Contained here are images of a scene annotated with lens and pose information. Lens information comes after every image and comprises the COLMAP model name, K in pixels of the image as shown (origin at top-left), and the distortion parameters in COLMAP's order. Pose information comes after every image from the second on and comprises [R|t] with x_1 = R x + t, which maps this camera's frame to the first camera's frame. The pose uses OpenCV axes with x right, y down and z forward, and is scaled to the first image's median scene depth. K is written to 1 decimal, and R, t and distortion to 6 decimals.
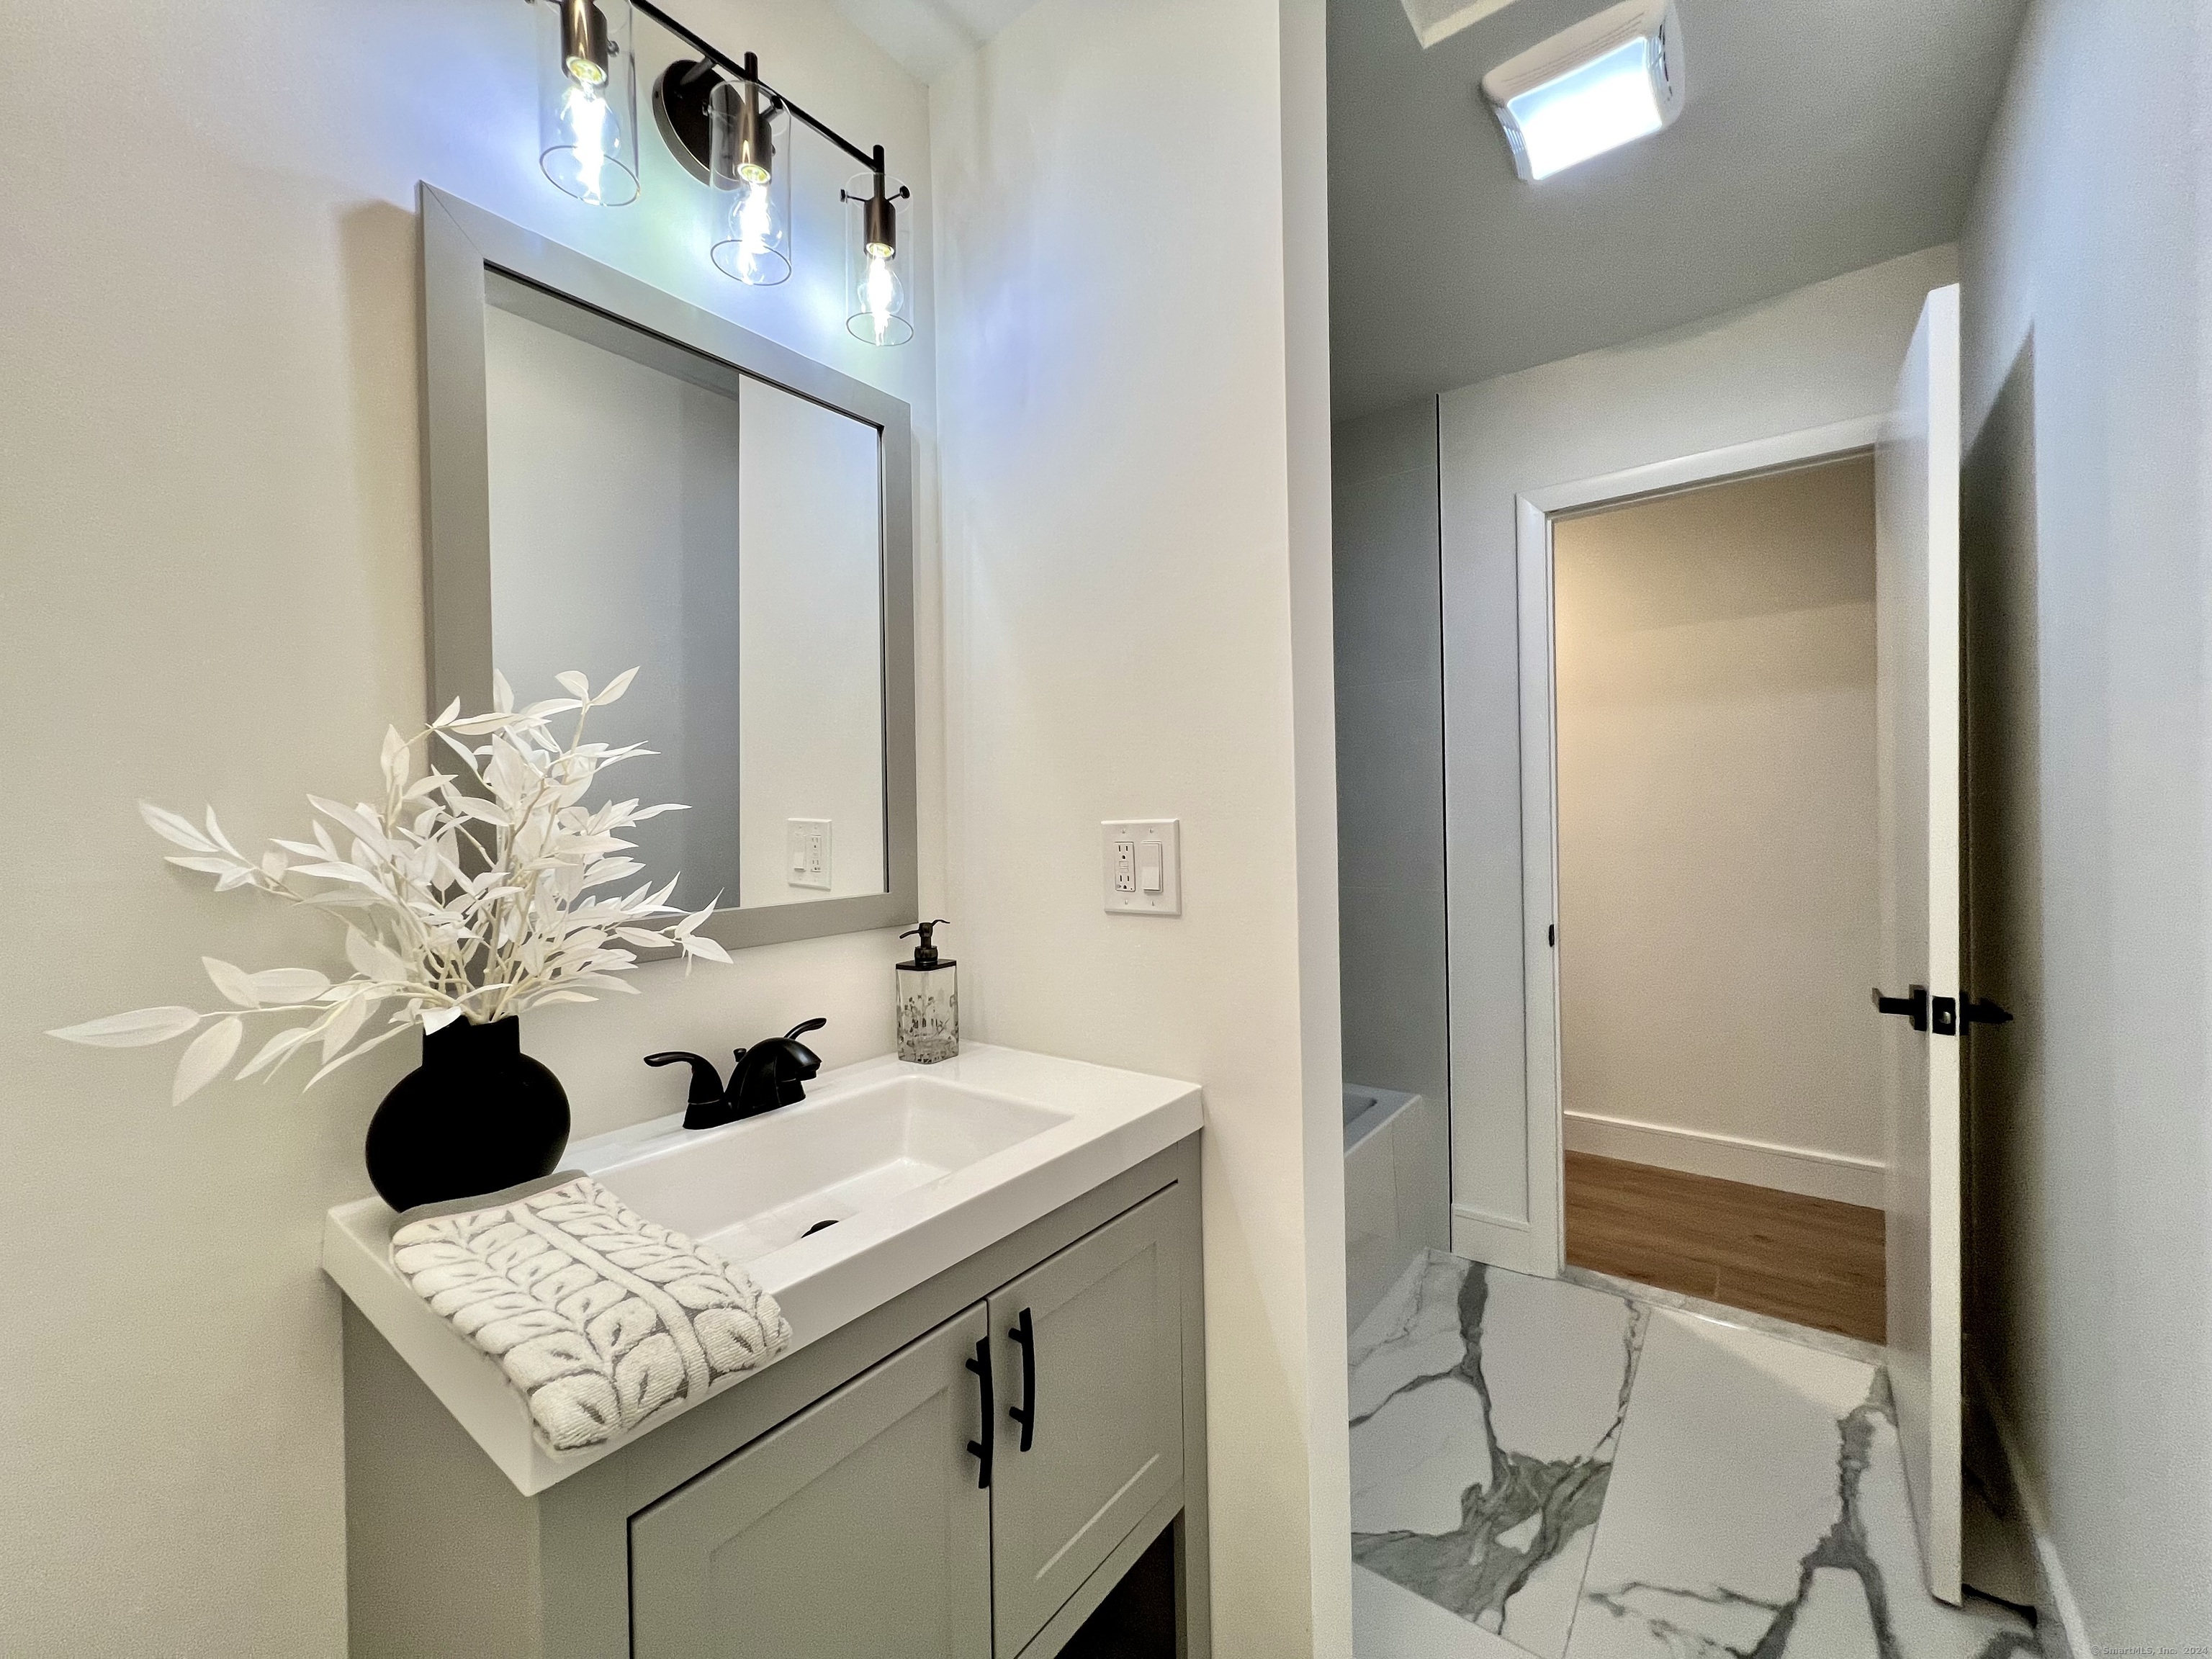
lens RADIAL K [[894.9, 0, 1100.9], [0, 894.9, 820.1], [0, 0, 1]] dist [0.003466, 0.000179]
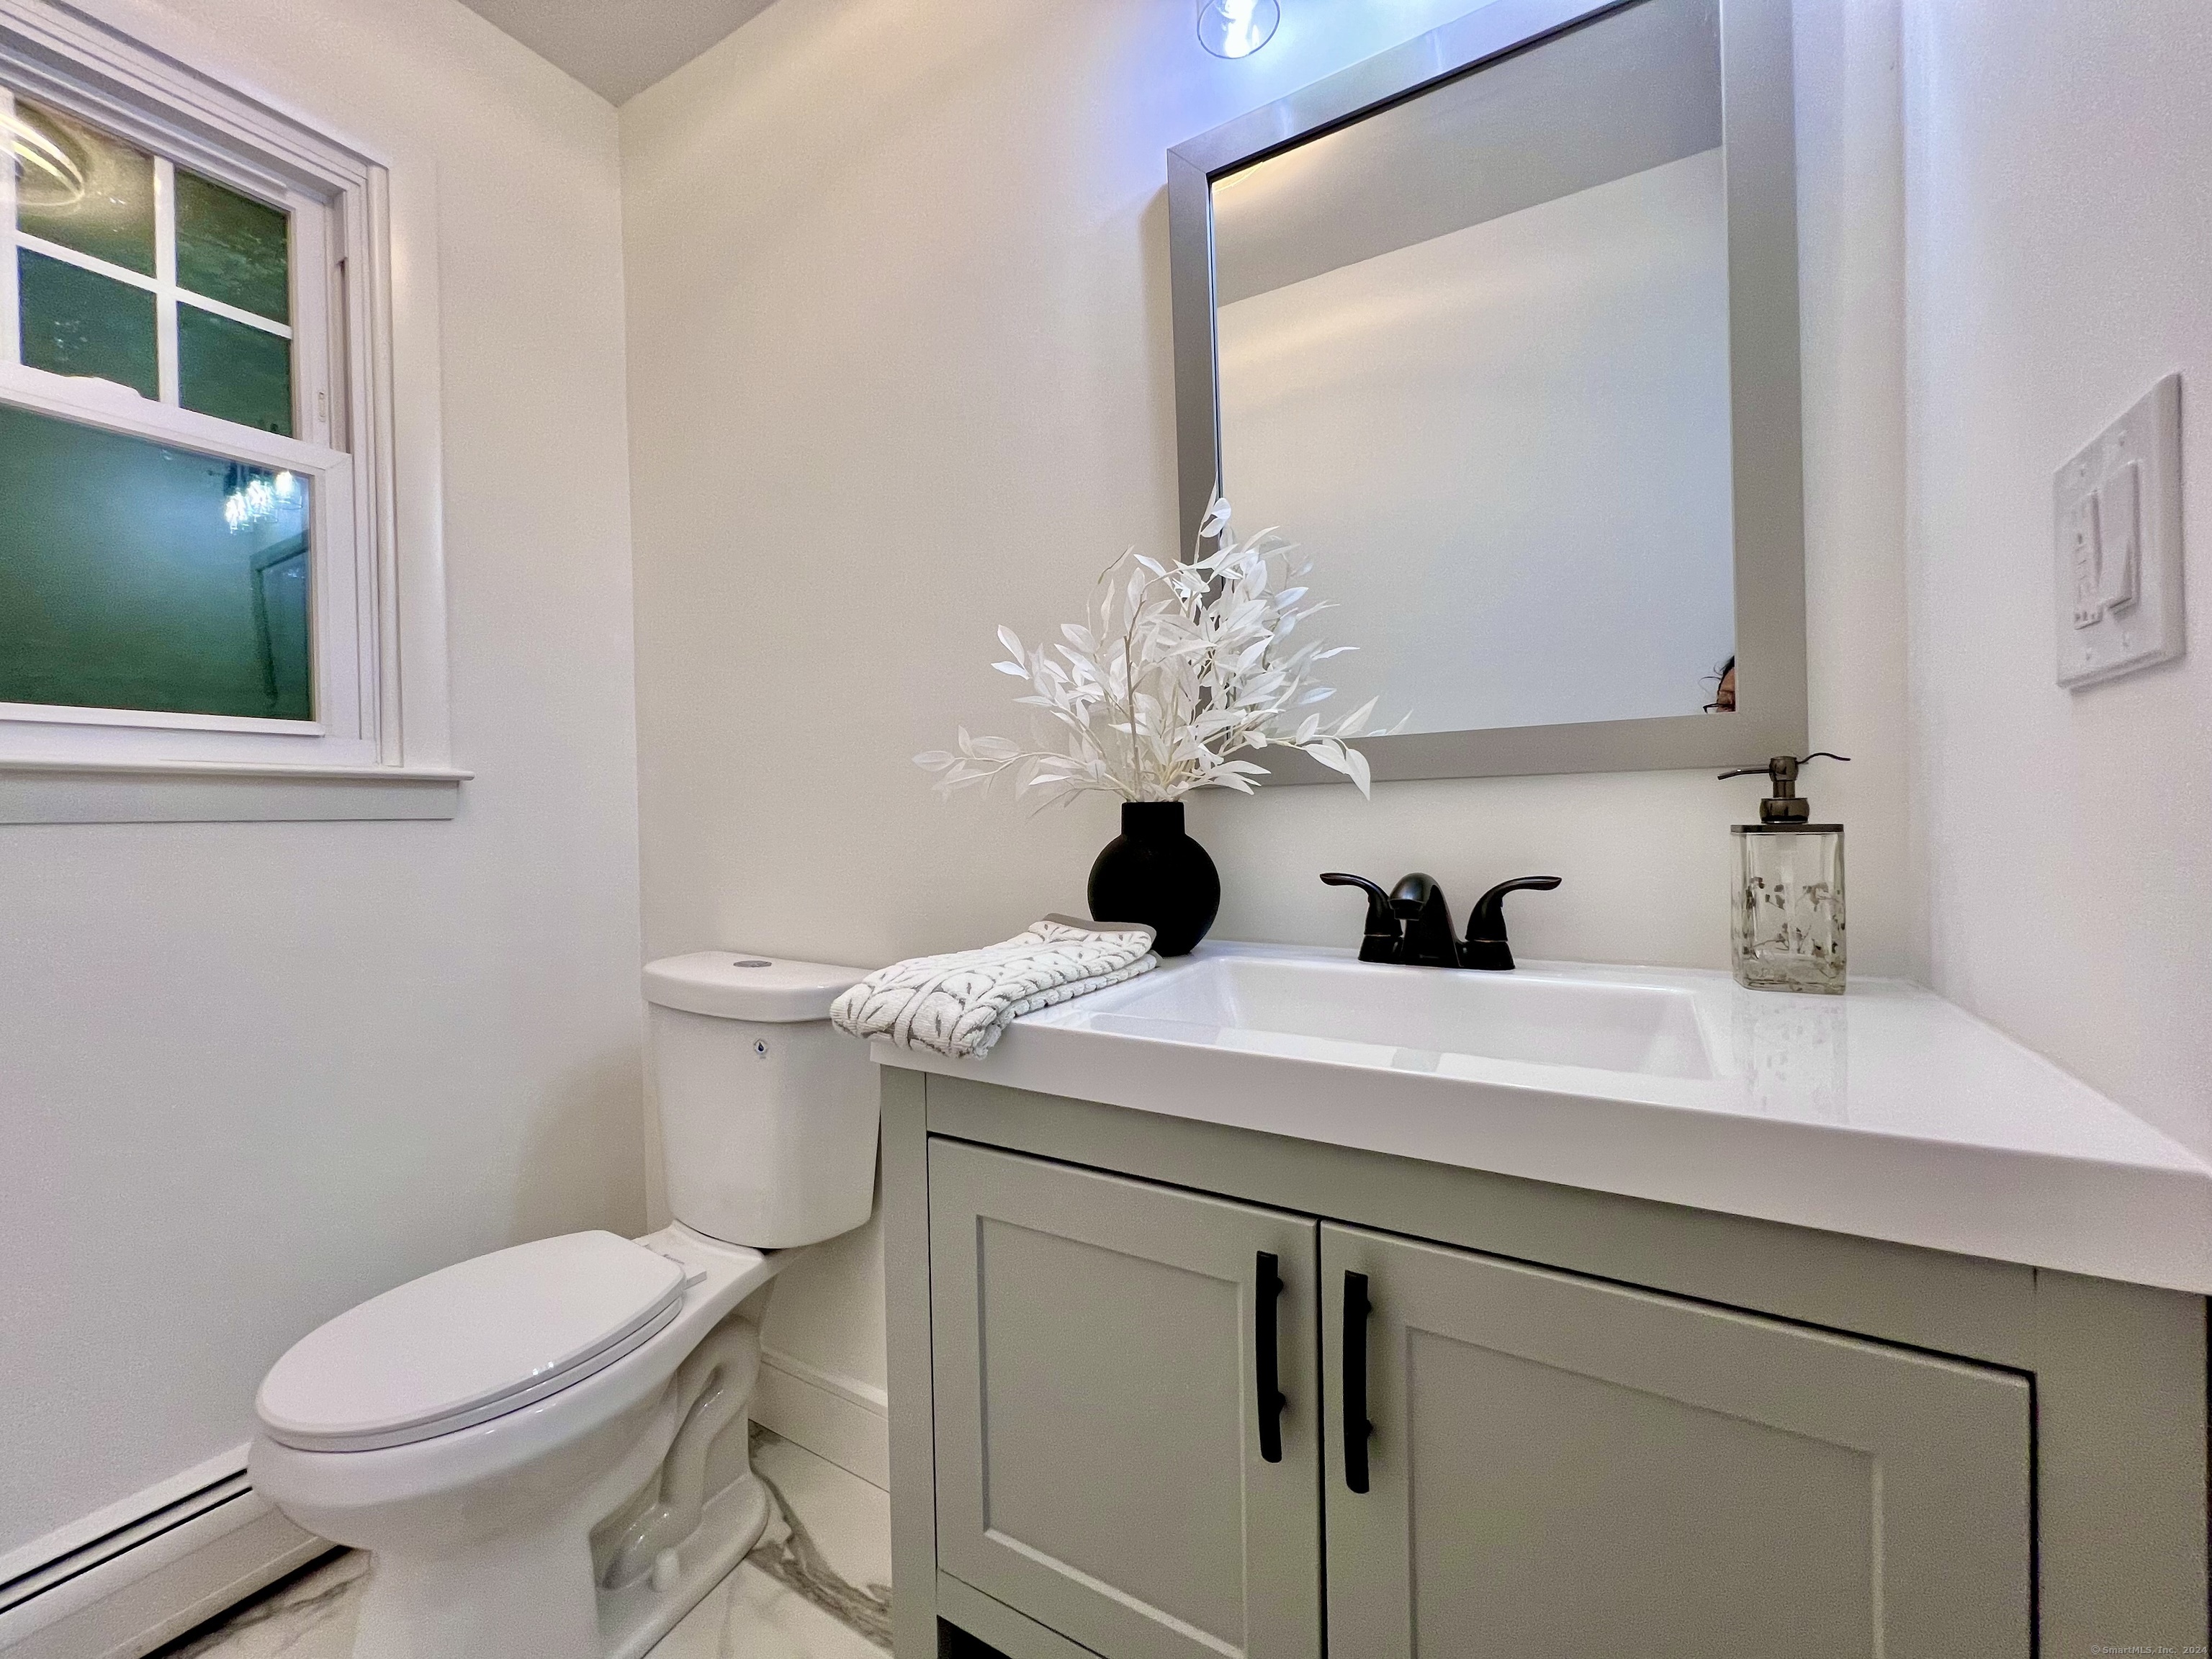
lens RADIAL K [[894.9, 0, 1100.9], [0, 894.9, 820.1], [0, 0, 1]] dist [0.003466, 0.000179]
pose [[0.116345, 0.019313, -0.993021, 0.422628], [0.014154, 0.999677, 0.021101, 0.173414], [0.993108, -0.016511, 0.116034, 0.616898]]
